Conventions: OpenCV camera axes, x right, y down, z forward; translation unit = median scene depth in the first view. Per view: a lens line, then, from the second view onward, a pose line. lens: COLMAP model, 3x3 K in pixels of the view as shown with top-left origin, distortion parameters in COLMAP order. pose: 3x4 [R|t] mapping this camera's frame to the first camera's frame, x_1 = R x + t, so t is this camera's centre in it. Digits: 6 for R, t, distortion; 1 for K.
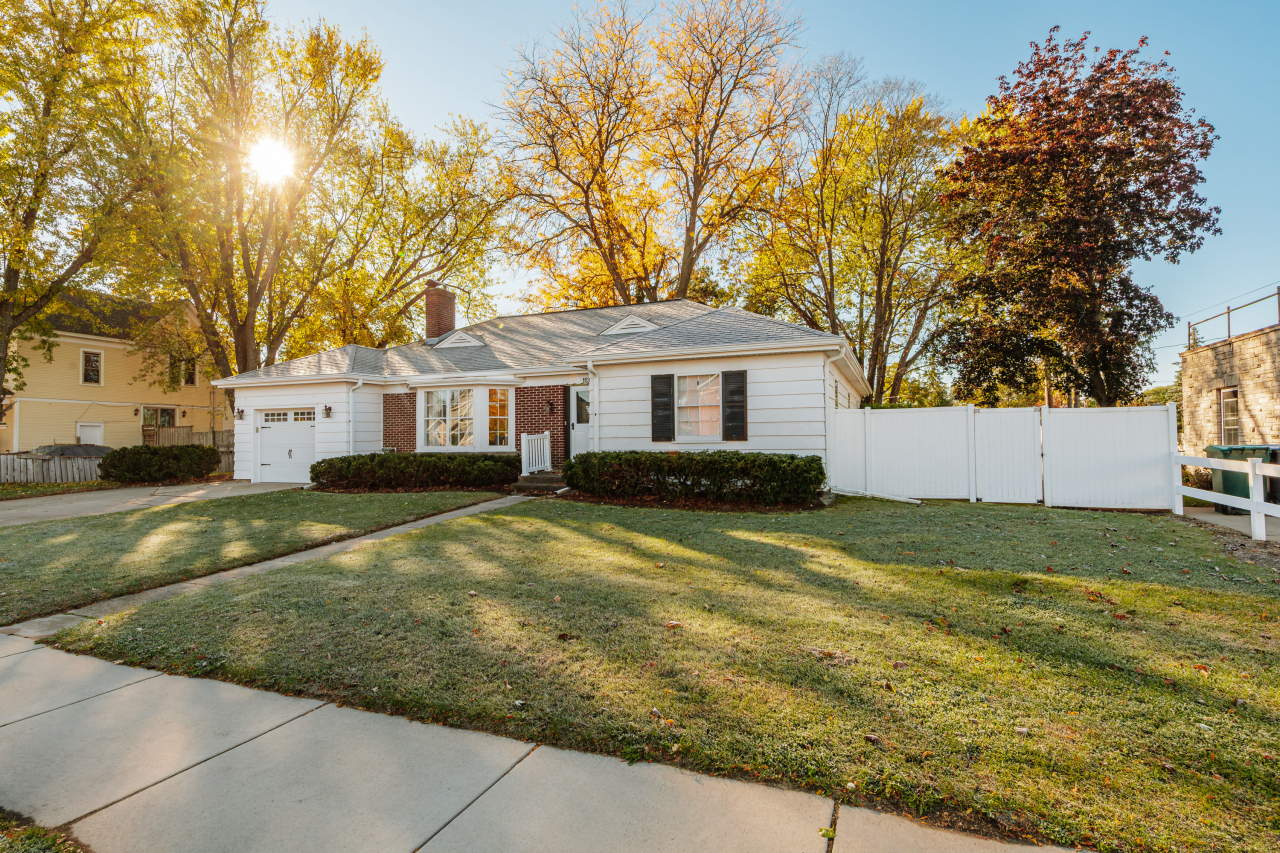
lens RADIAL K [[624.8, 0, 640.0], [0, 624.8, 426.5], [0, 0, 1]] dist [0.004084, 0.000456]
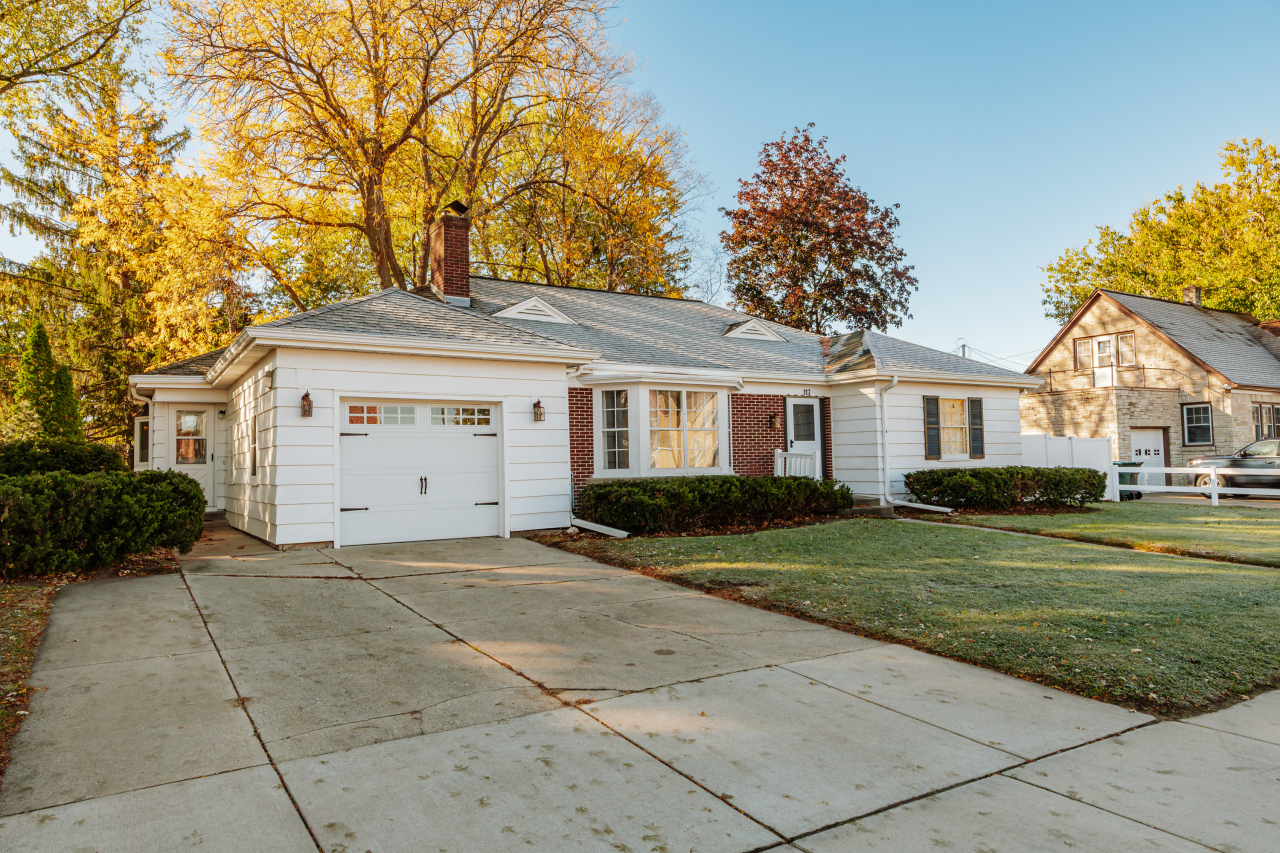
lens RADIAL K [[826.9, 0, 640.0], [0, 826.9, 426.5], [0, 0, 1]] dist [0.001724, -0.000421]
pose [[0.578028, 0.035875, 0.815228, -1.171387], [-0.008462, 0.999243, -0.037972, 0.021502], [-0.815973, 0.015051, 0.577894, 0.504548]]
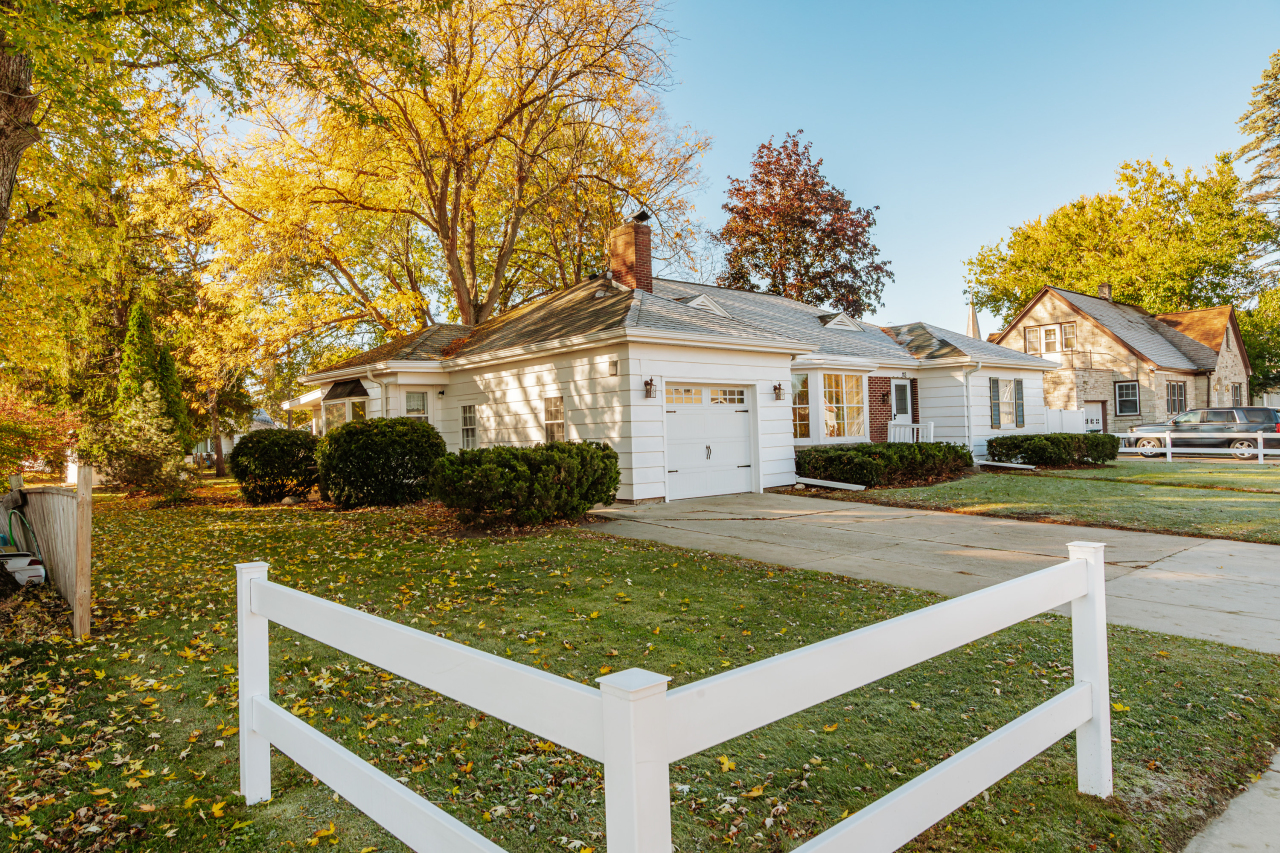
lens RADIAL K [[826.9, 0, 640.0], [0, 826.9, 426.5], [0, 0, 1]] dist [0.001724, -0.000421]
pose [[0.429165, 0.005386, 0.903210, -1.577436], [0.003551, 0.999964, -0.007650, 0.026286], [-0.903219, 0.006490, 0.429131, 0.784778]]
